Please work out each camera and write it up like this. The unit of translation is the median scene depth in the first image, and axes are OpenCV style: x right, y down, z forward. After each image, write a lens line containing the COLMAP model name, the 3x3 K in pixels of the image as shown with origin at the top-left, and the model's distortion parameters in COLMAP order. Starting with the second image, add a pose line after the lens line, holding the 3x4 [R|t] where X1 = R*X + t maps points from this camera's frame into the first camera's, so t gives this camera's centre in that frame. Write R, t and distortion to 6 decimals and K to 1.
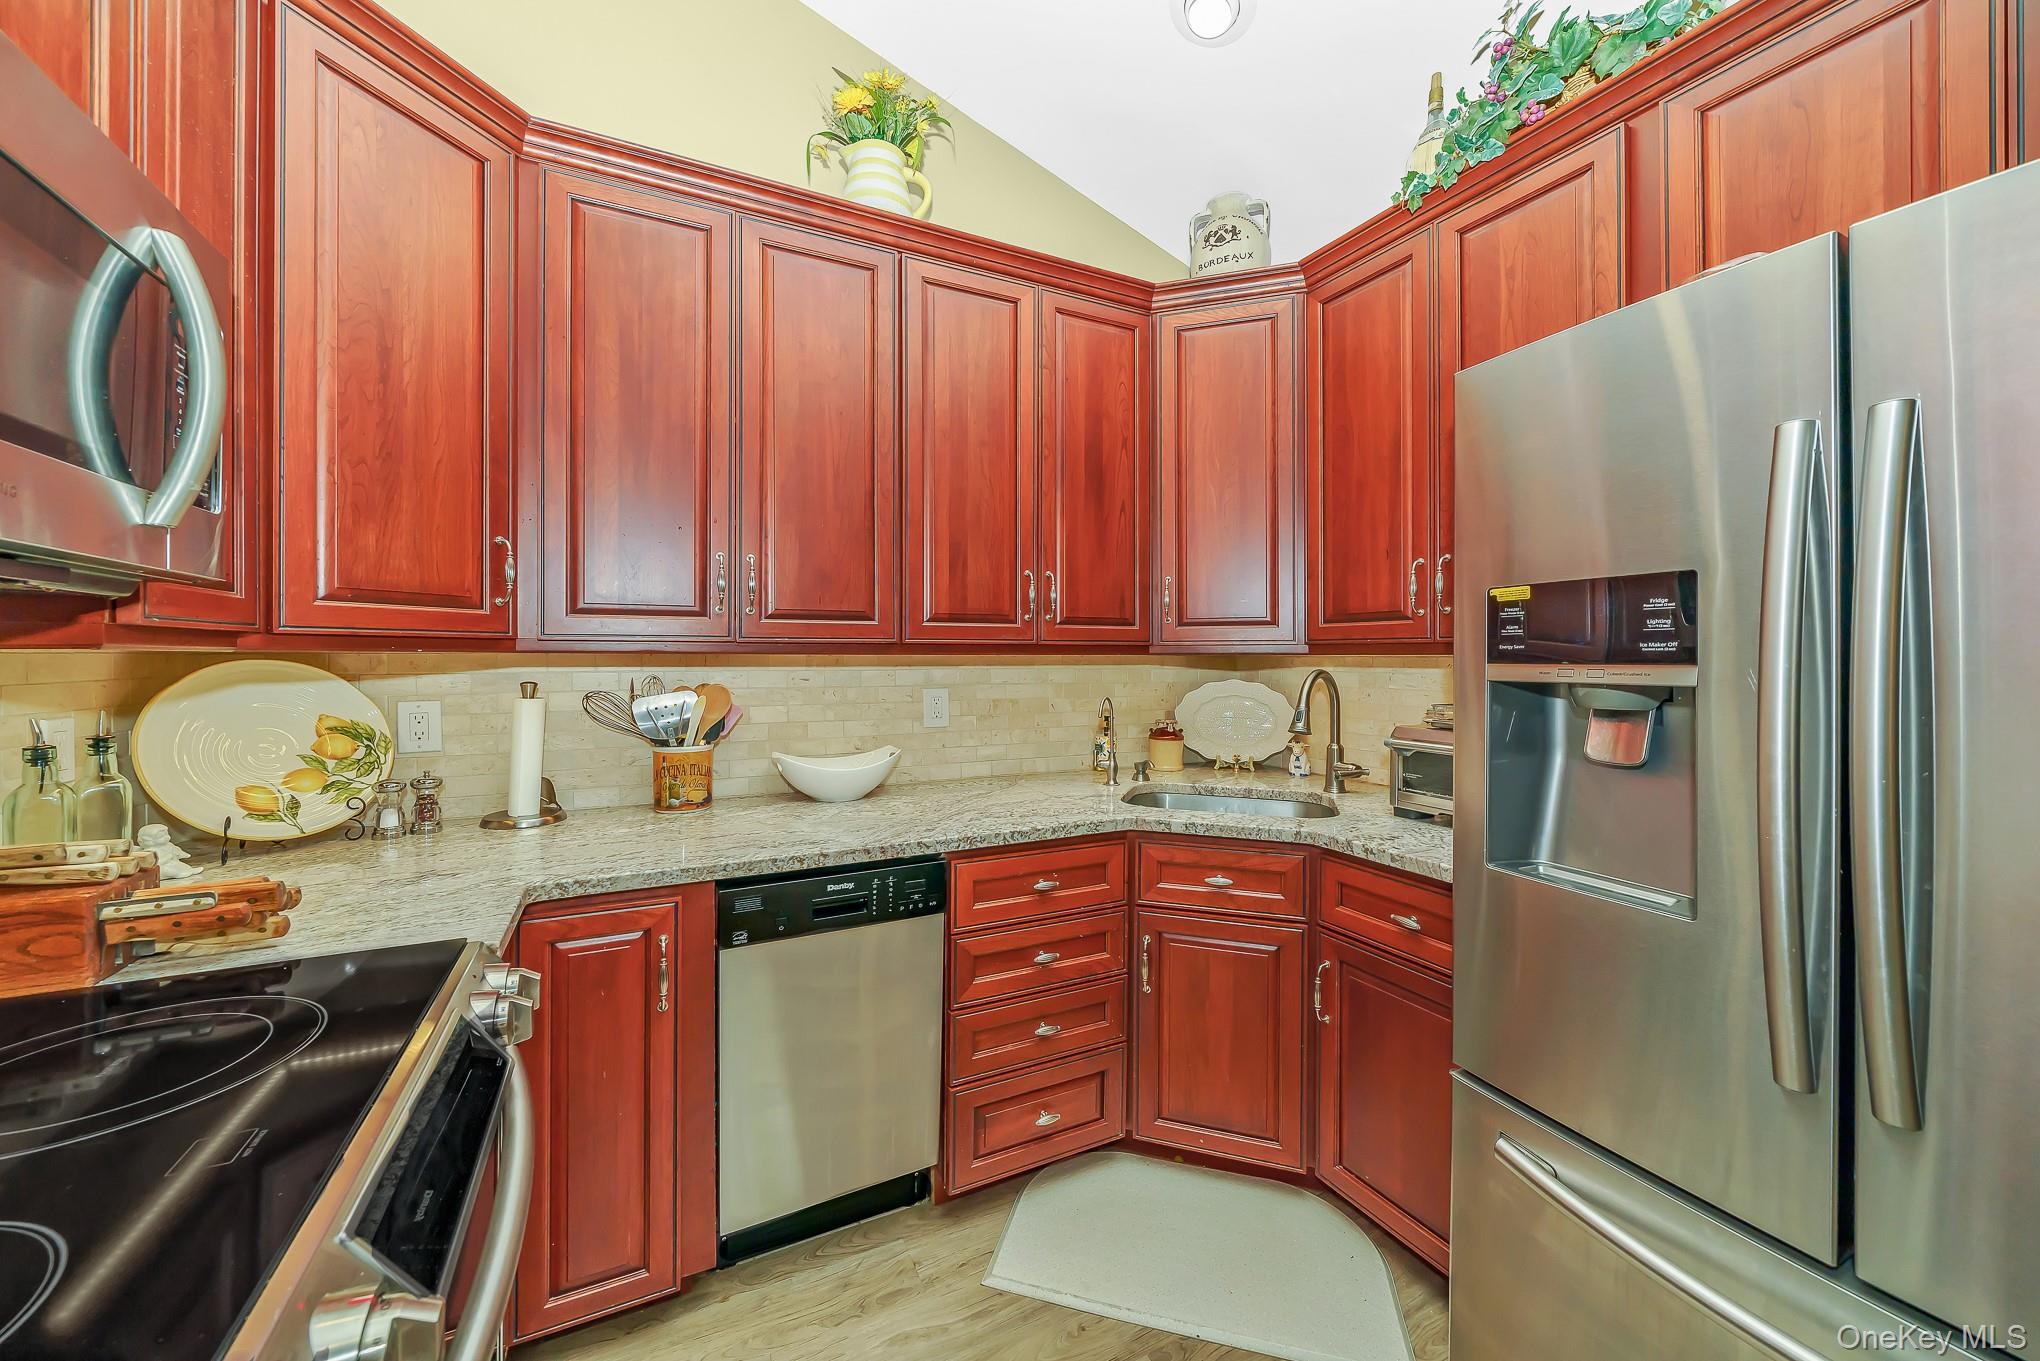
lens RADIAL K [[749.2, 0, 994.2], [0, 749.2, 656.0], [0, 0, 1]] dist [-0.007133, 0.000712]
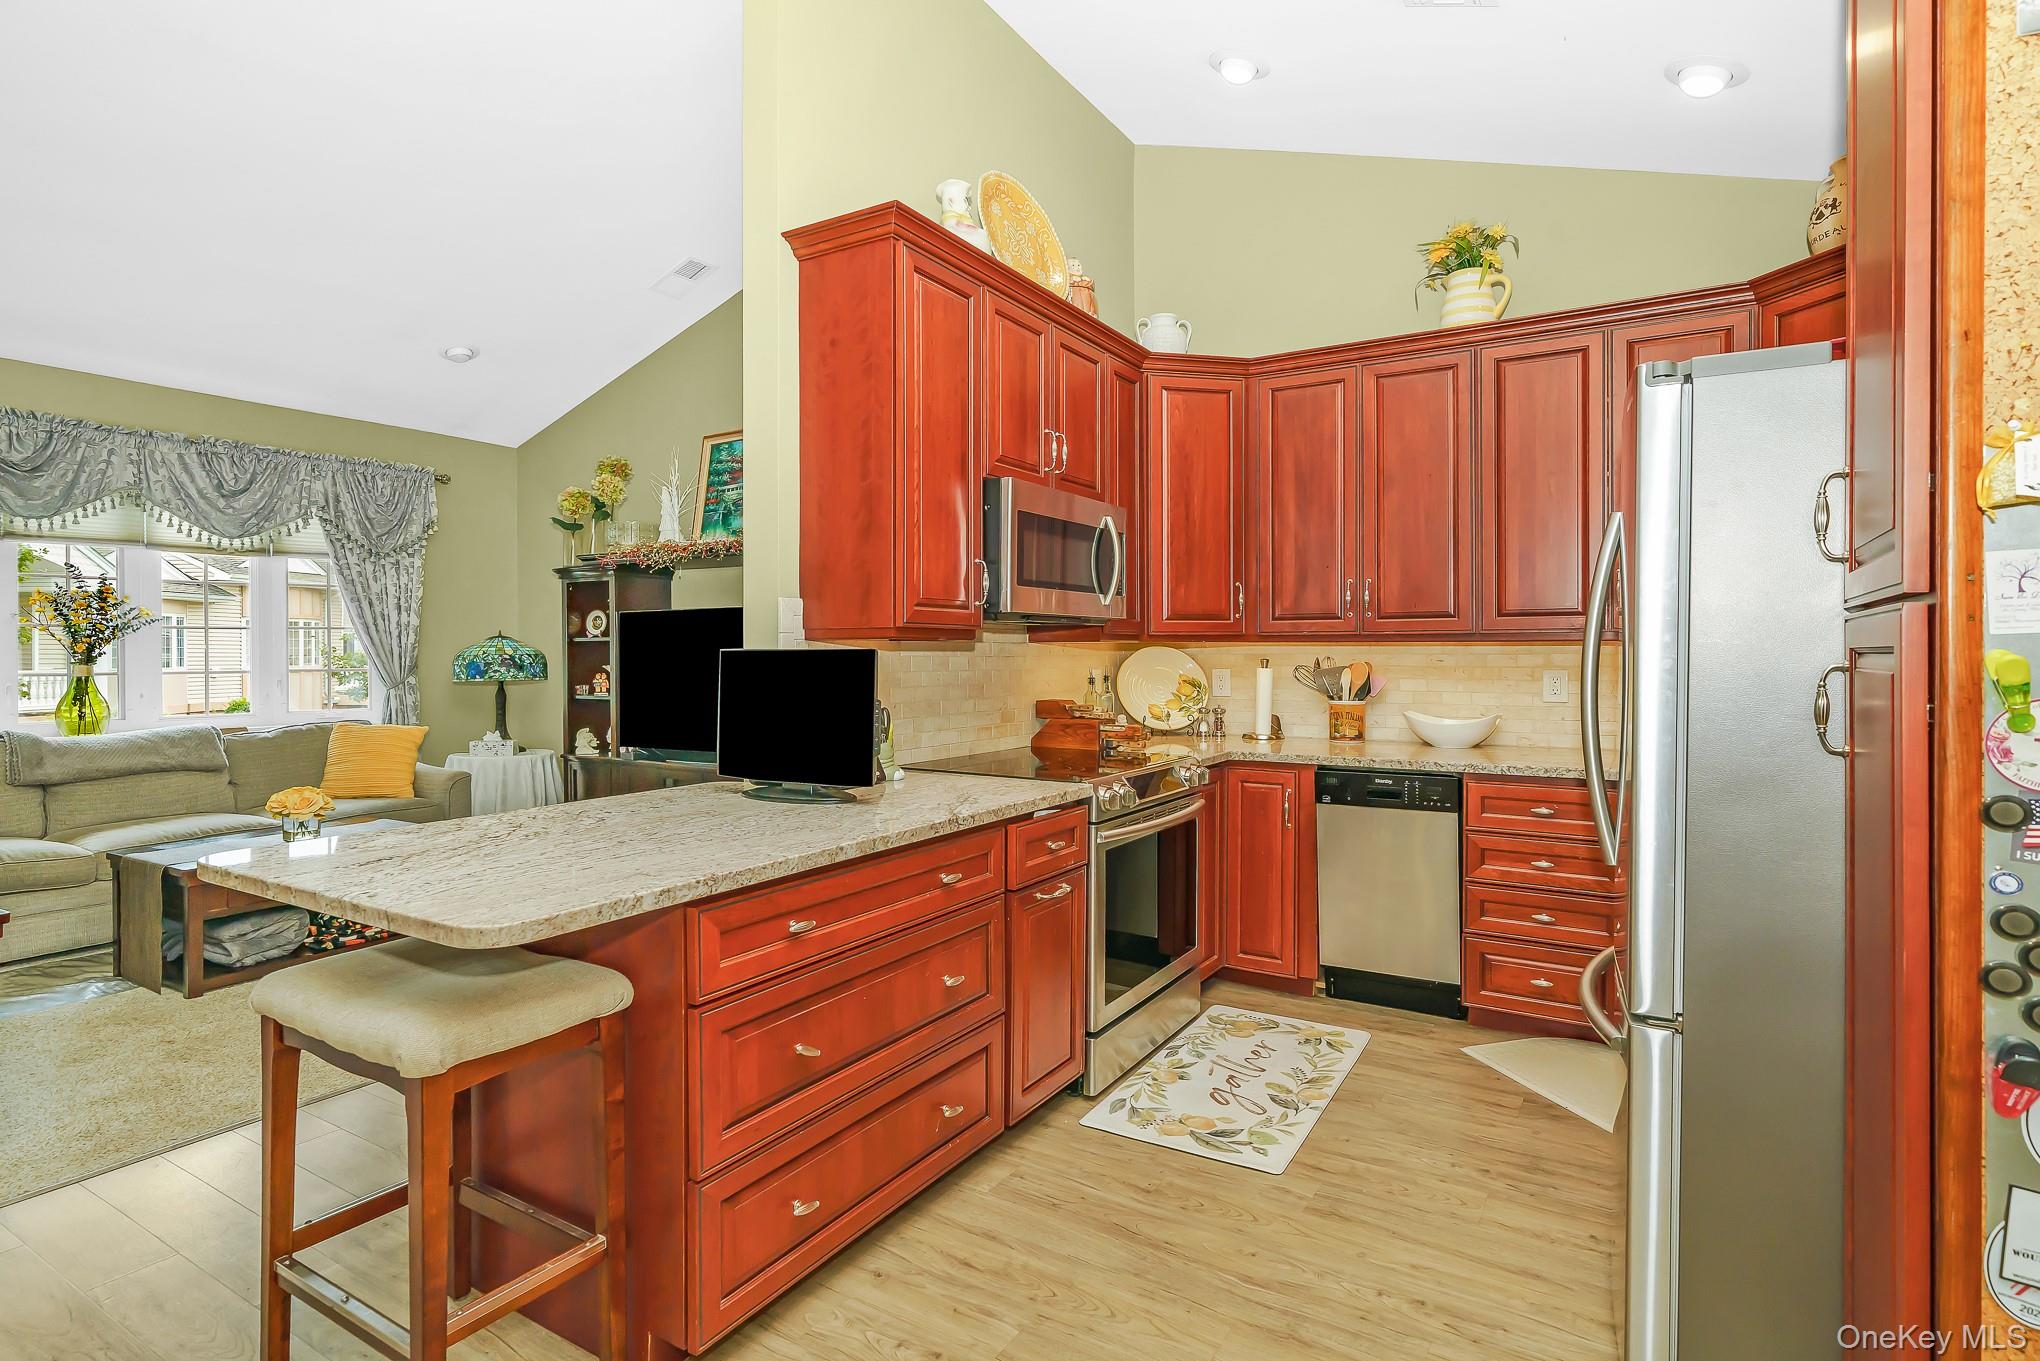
lens RADIAL K [[1018.3, 0, 1010.4], [0, 1018.3, 657.1], [0, 0, 1]] dist [0.008121, 0.000372]
pose [[0.515731, 0.004144, -0.856740, 1.240735], [0.001334, 0.999983, 0.005639, 0.017213], [0.856749, -0.004051, 0.515717, -0.833240]]
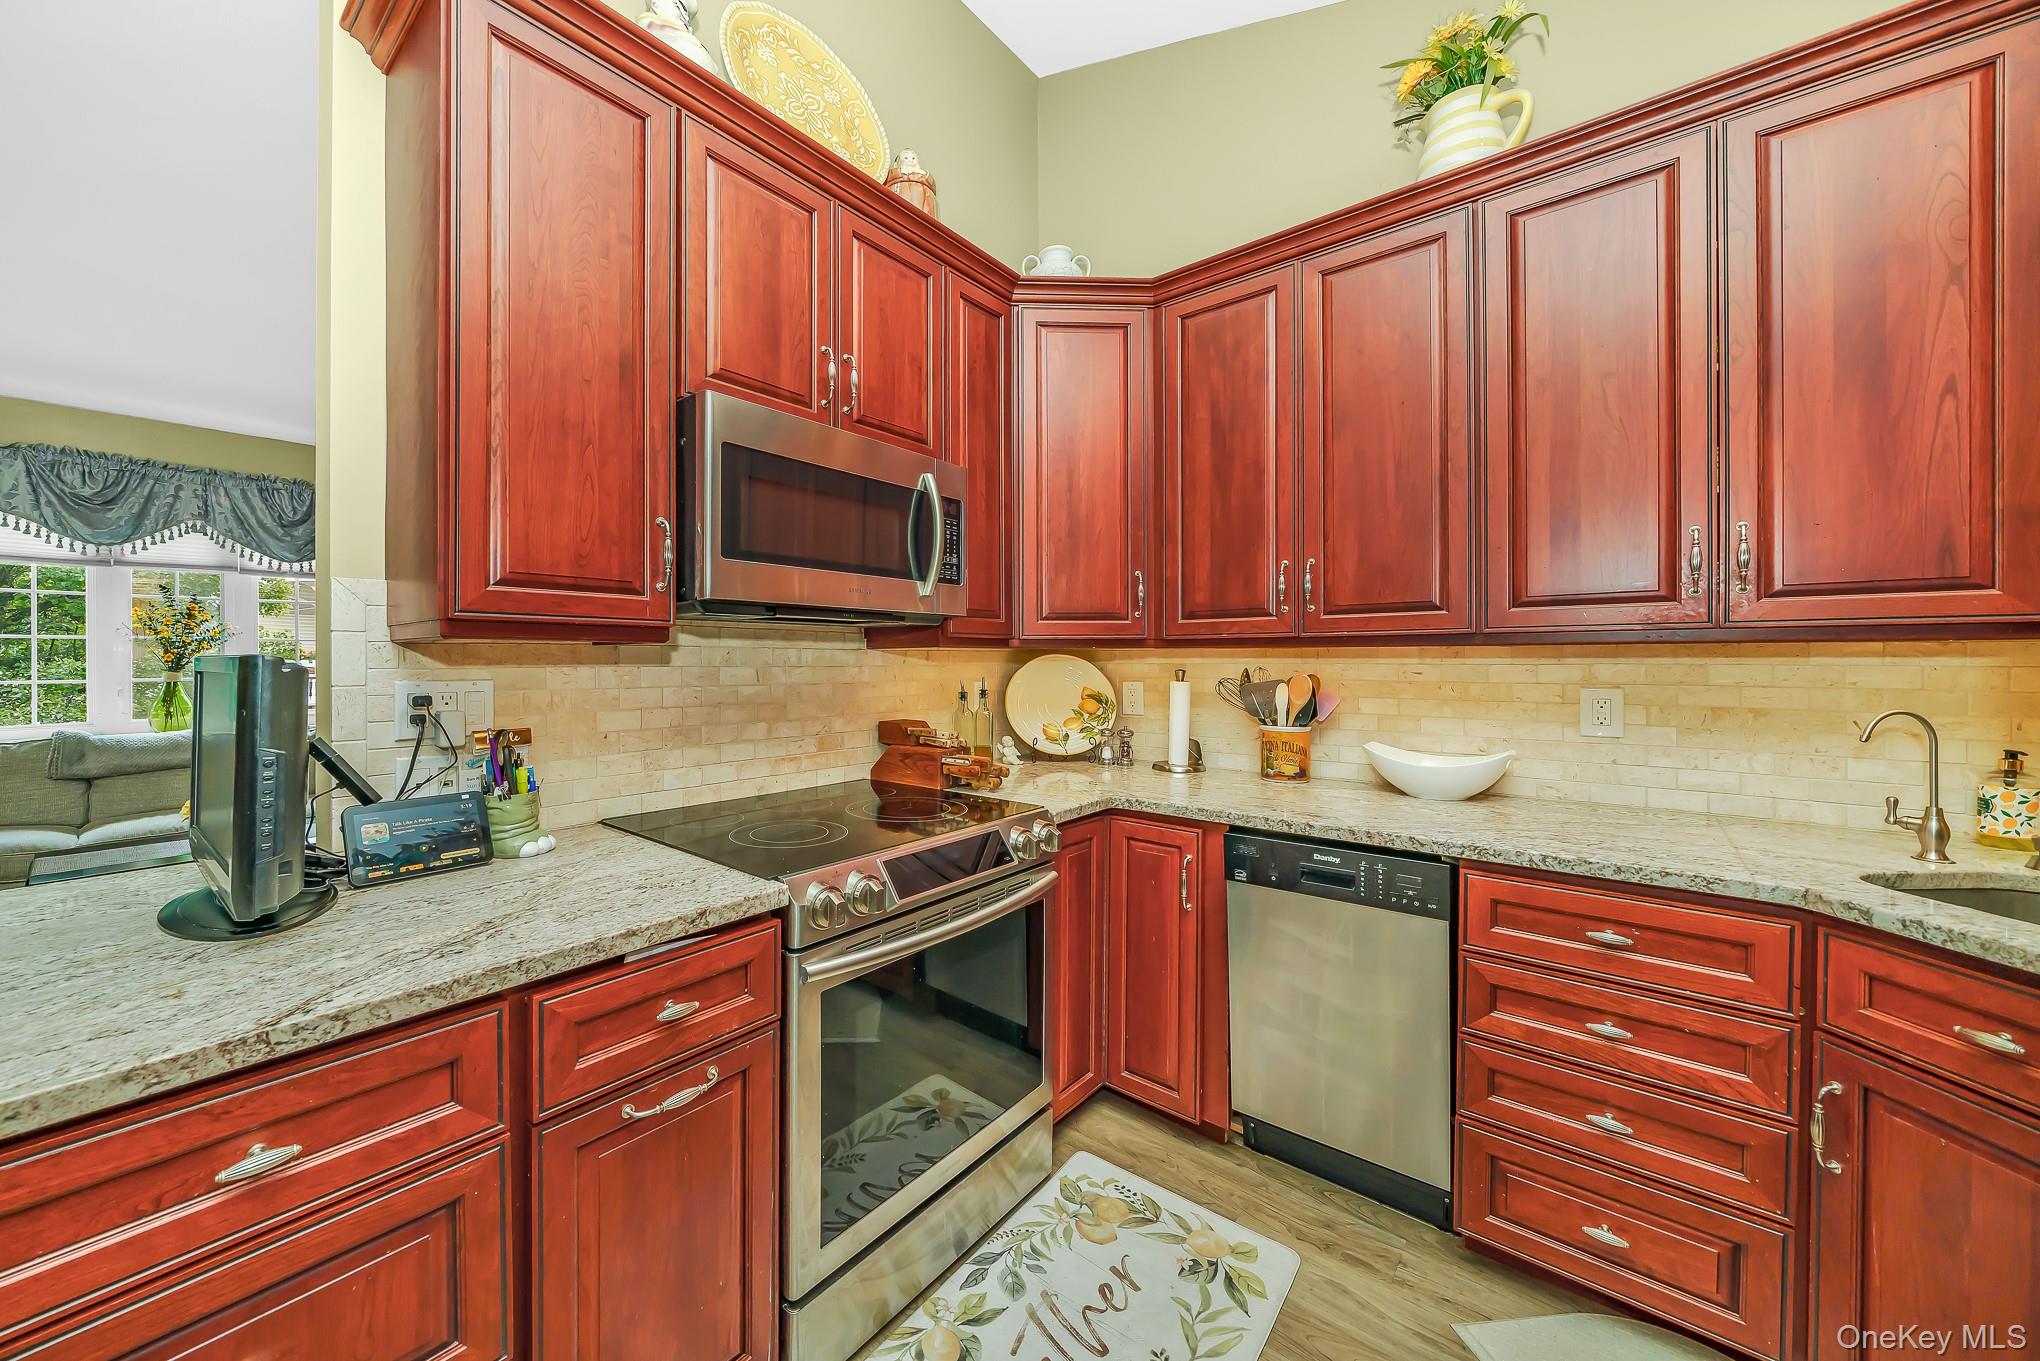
lens RADIAL K [[749.2, 0, 963.8], [0, 749.2, 665.7], [0, 0, 1]] dist [-0.007133, 0.000712]
pose [[0.390894, 0.005578, -0.920419, 0.559542], [0.000592, 0.999980, 0.006312, 0.019179], [0.920436, -0.003012, 0.390882, 0.083722]]
